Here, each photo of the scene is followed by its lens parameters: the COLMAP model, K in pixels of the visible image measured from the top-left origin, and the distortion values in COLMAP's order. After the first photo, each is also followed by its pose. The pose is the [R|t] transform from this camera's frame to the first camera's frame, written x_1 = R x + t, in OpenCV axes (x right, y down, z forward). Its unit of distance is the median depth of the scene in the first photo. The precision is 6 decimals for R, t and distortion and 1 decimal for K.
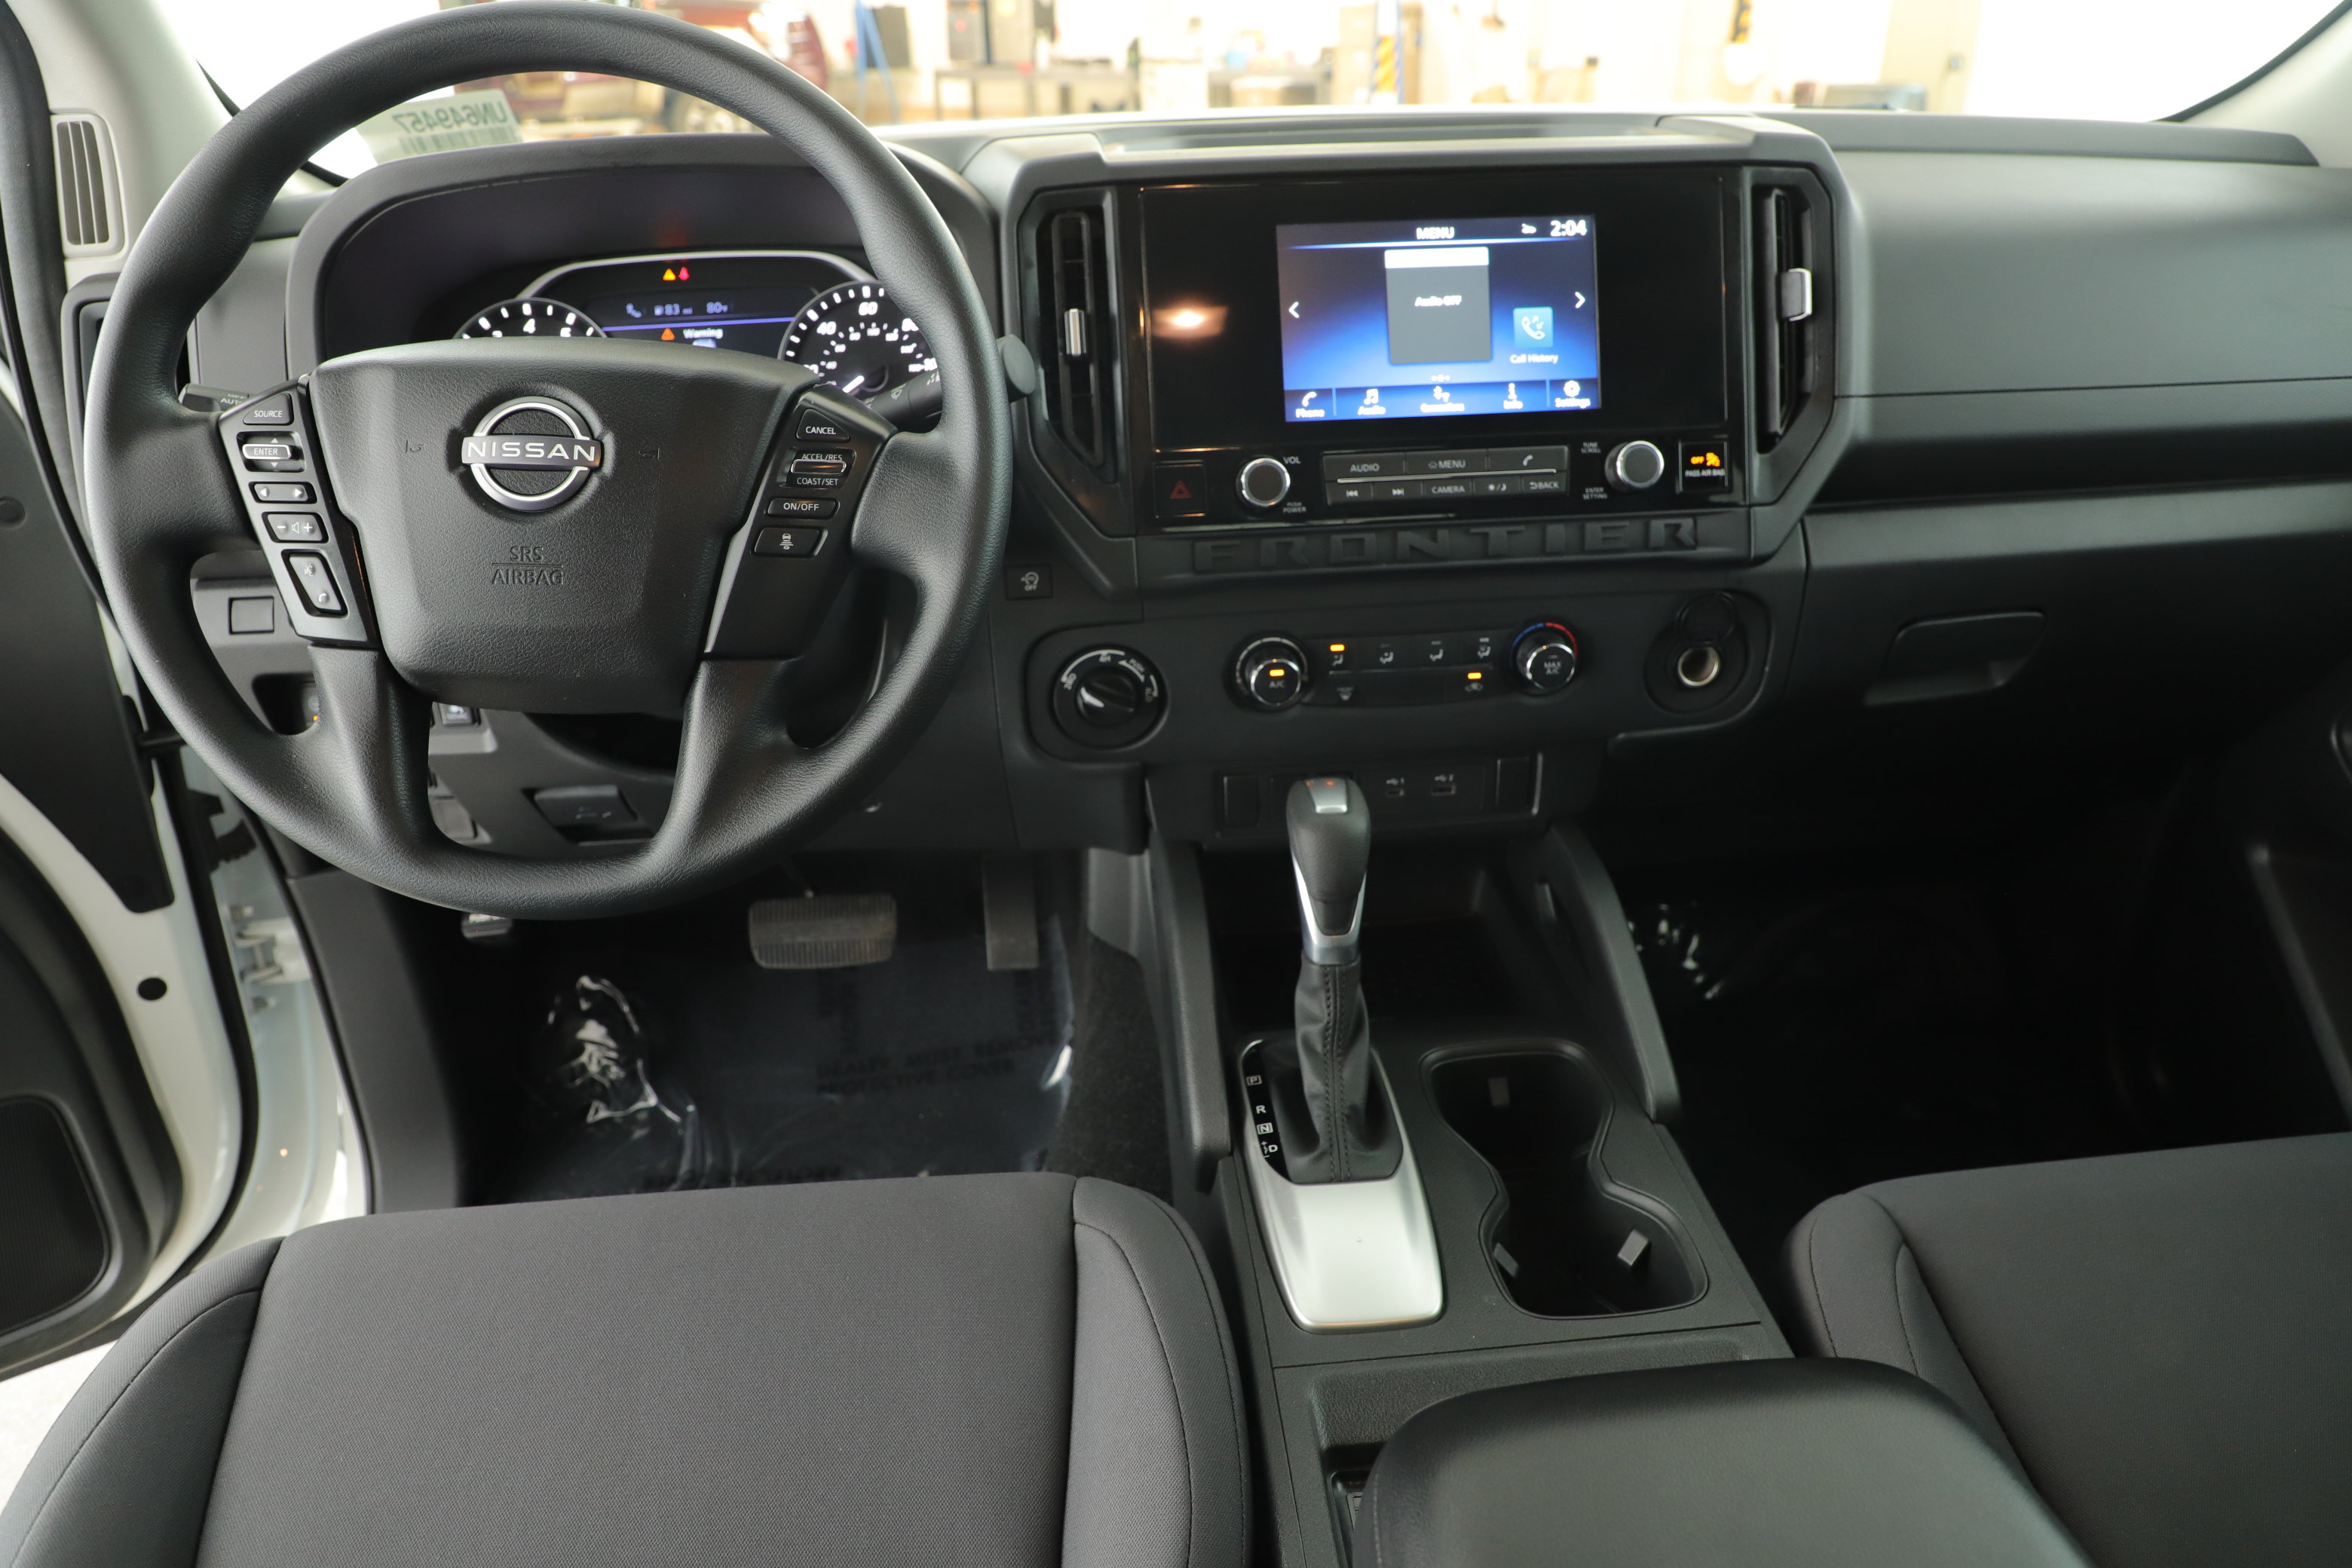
lens RADIAL K [[1577.0, 0, 1180.3], [0, 1577.0, 823.9], [0, 0, 1]] dist [-0.086725, 0.037970]
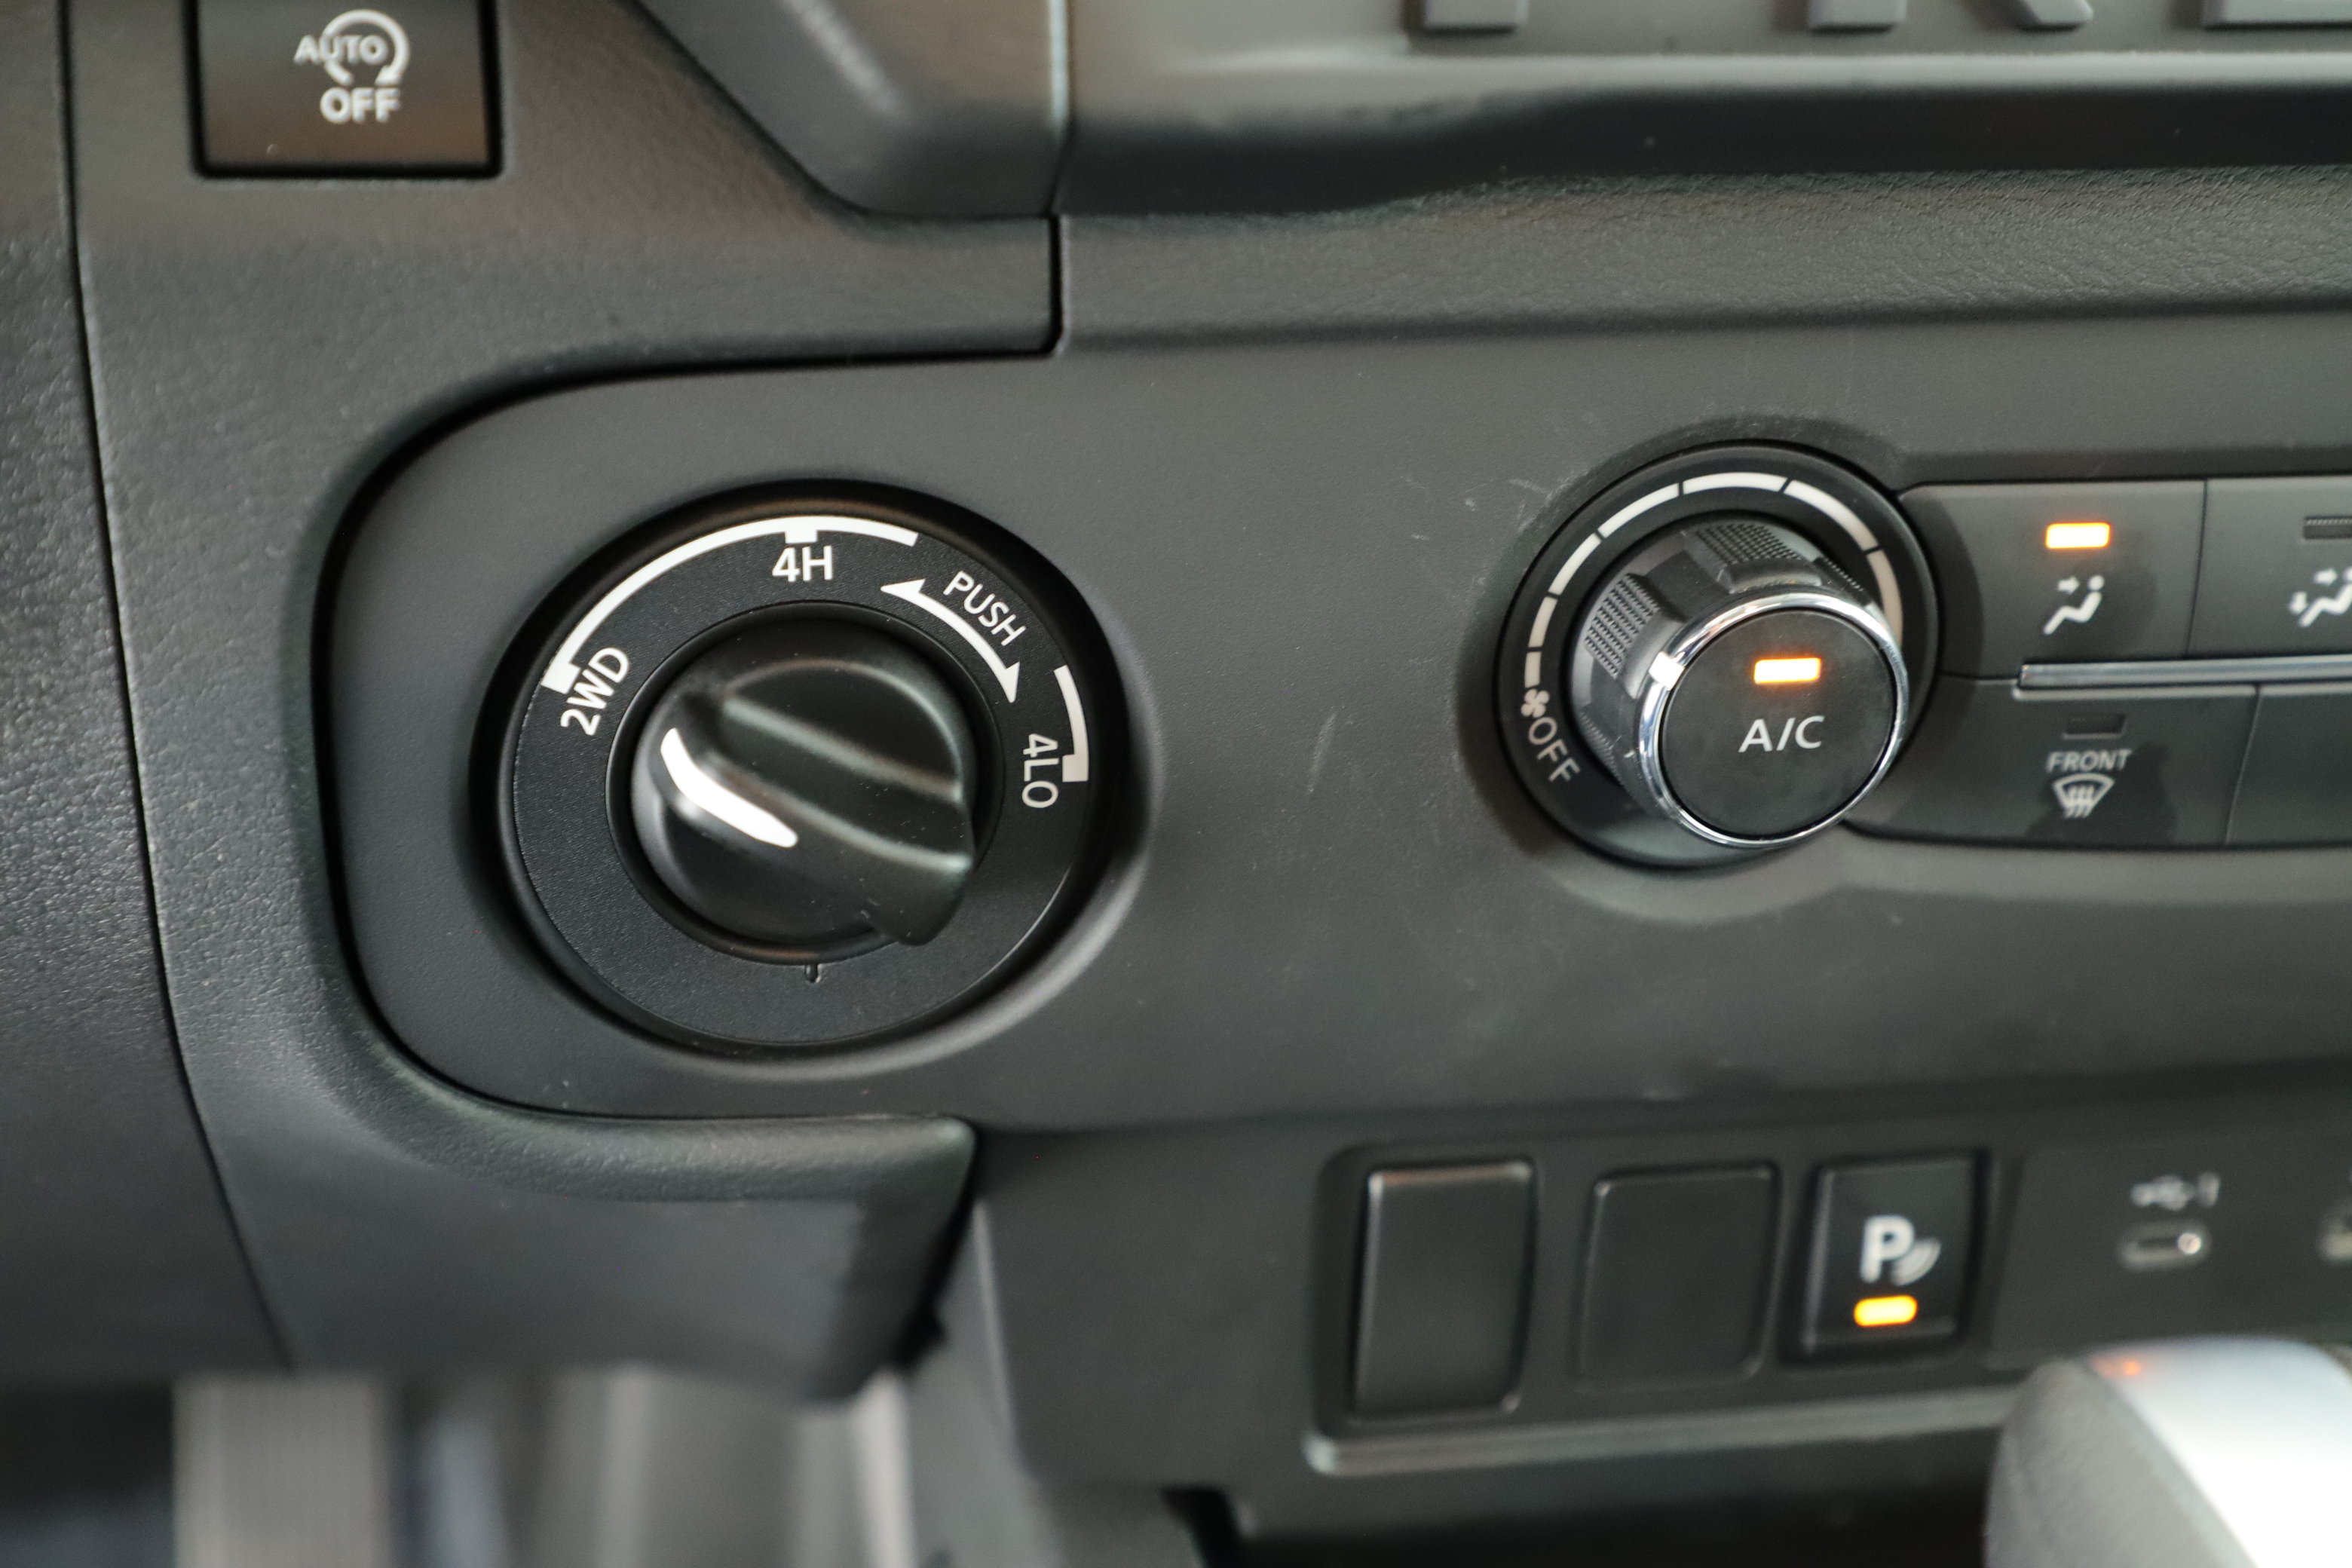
lens RADIAL K [[3303.5, 0, 1174.6], [0, 3303.5, 949.8], [0, 0, 1]] dist [0.024773, 0.038427]
pose [[0.989795, 0.007126, 0.142318, -0.060943], [-0.008462, 0.999926, 0.008785, -0.068701], [-0.142244, -0.009899, 0.989782, 0.660033]]
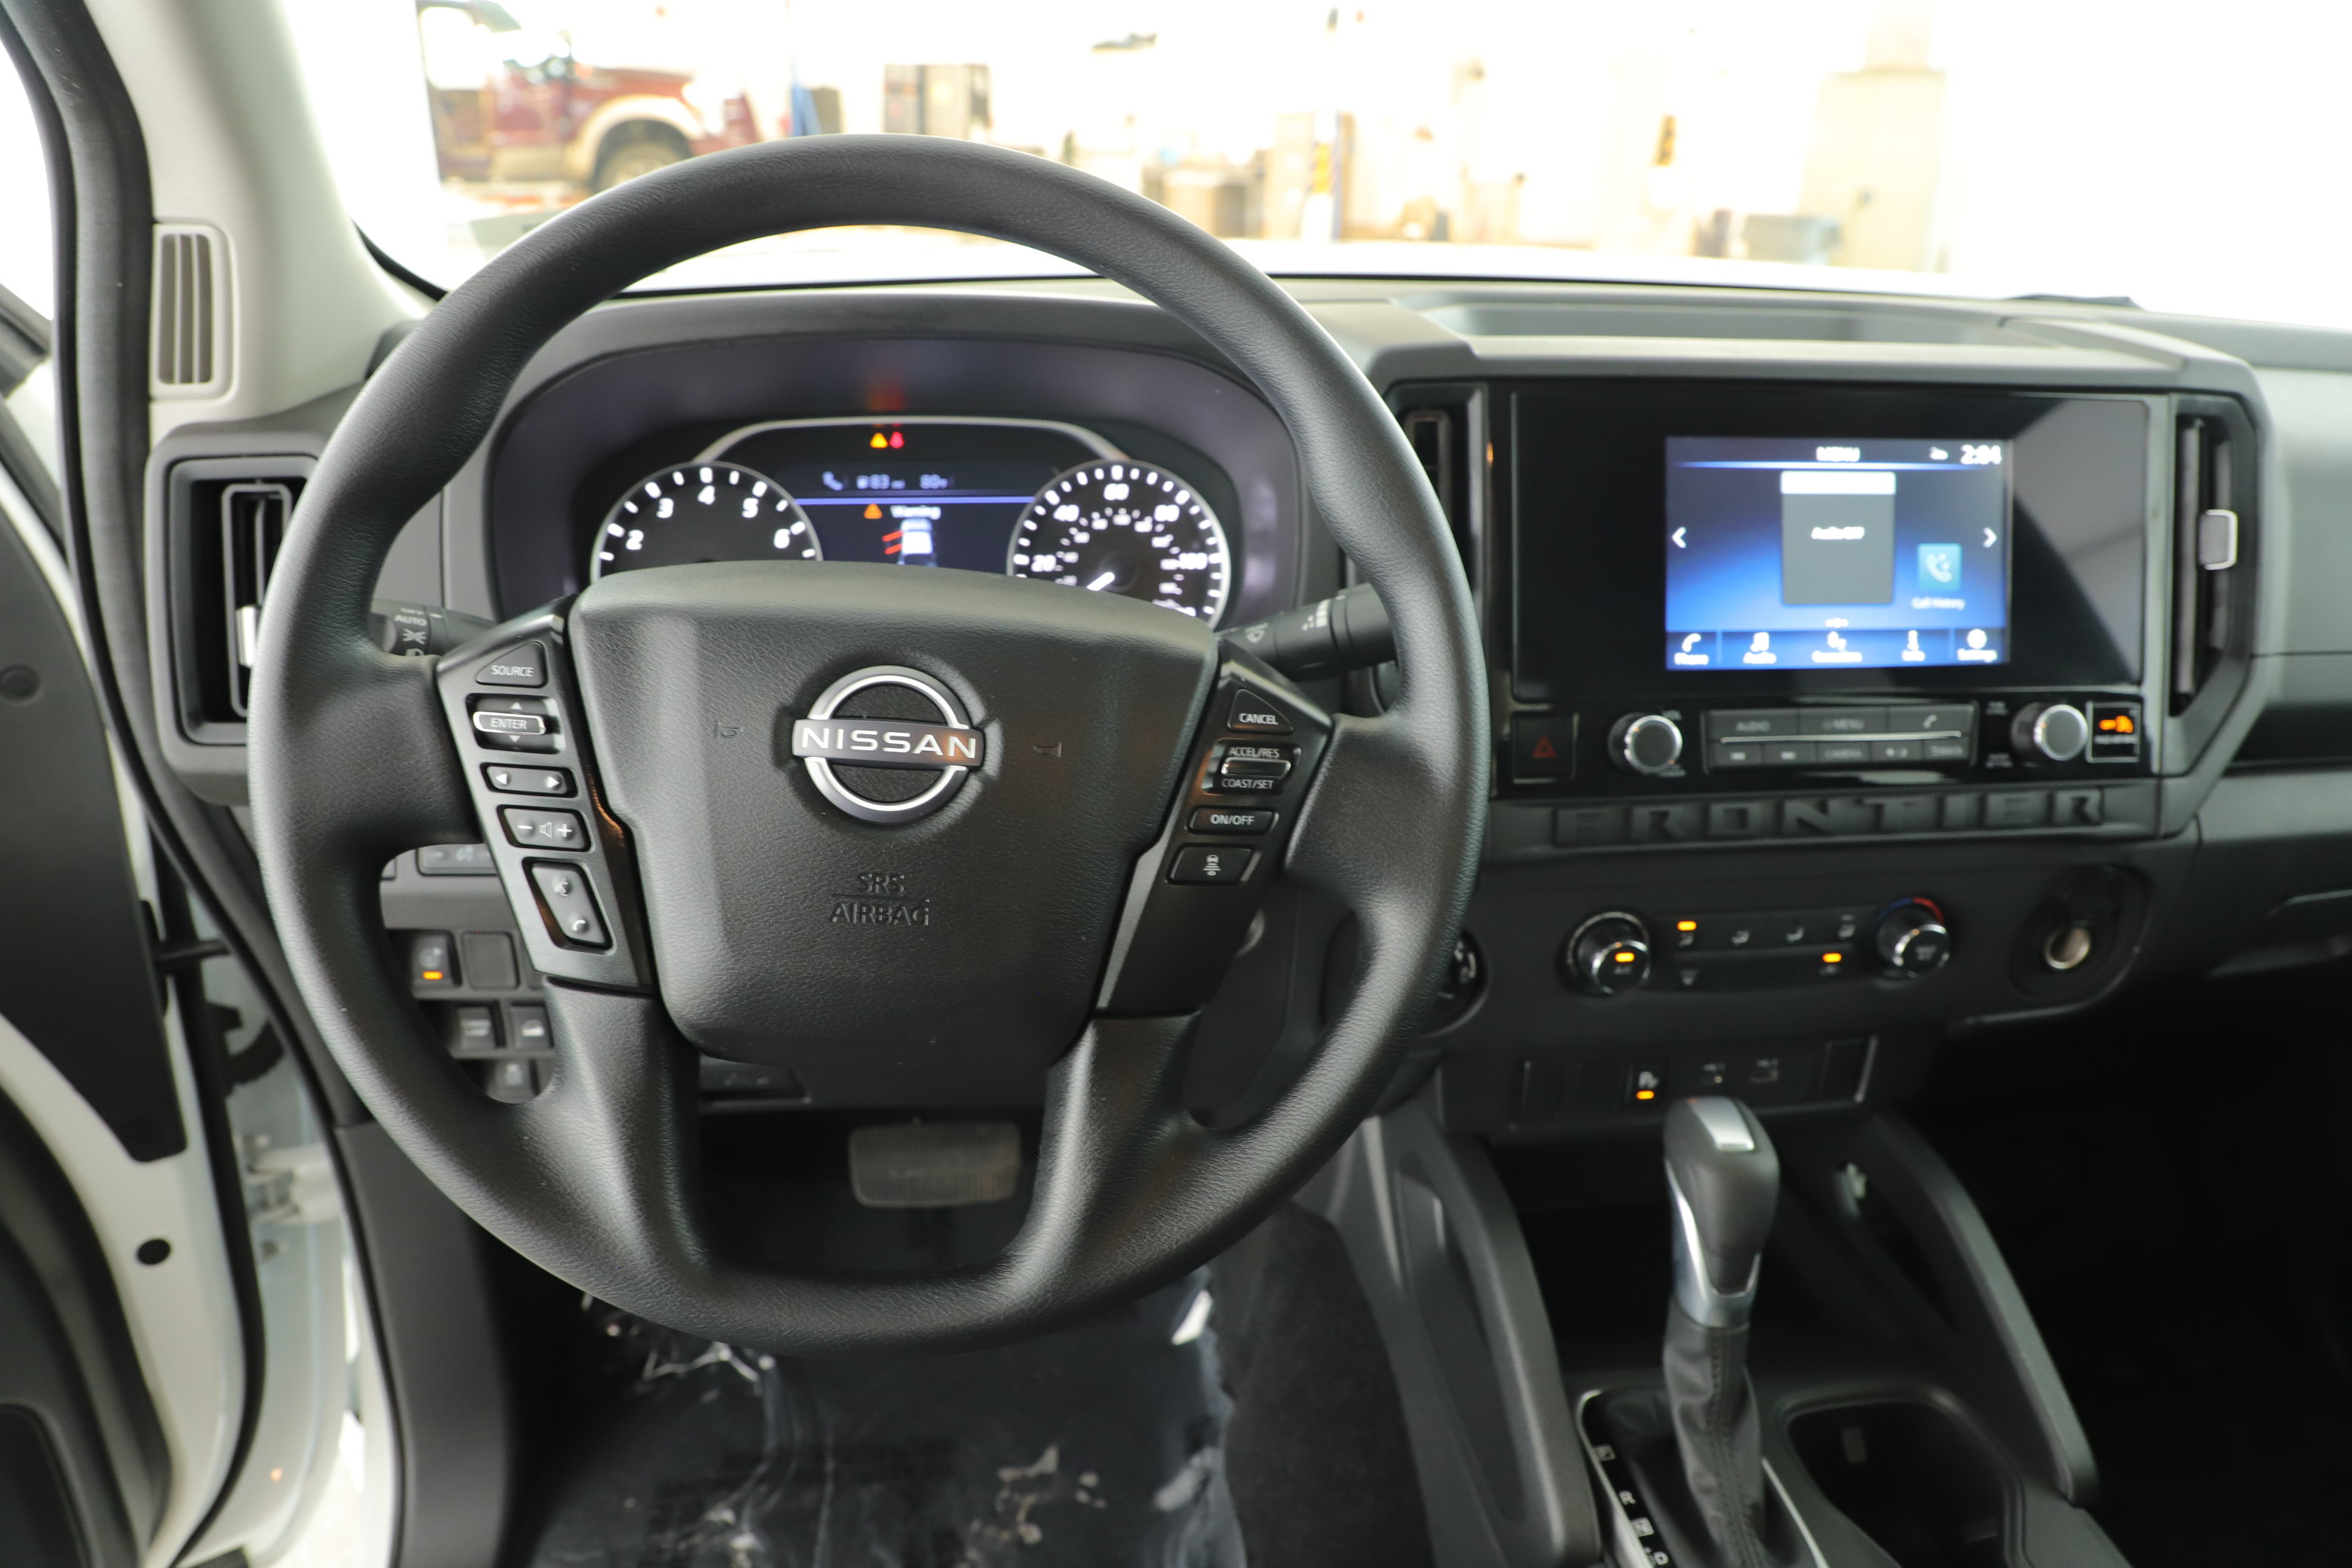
lens RADIAL K [[1577.0, 0, 1180.3], [0, 1577.0, 823.9], [0, 0, 1]] dist [-0.086725, 0.037970]
pose [[0.997629, 0.027973, 0.062877, -0.237170], [-0.024677, 0.998310, -0.052605, -0.120371], [-0.064243, 0.050928, 0.996634, 0.181593]]
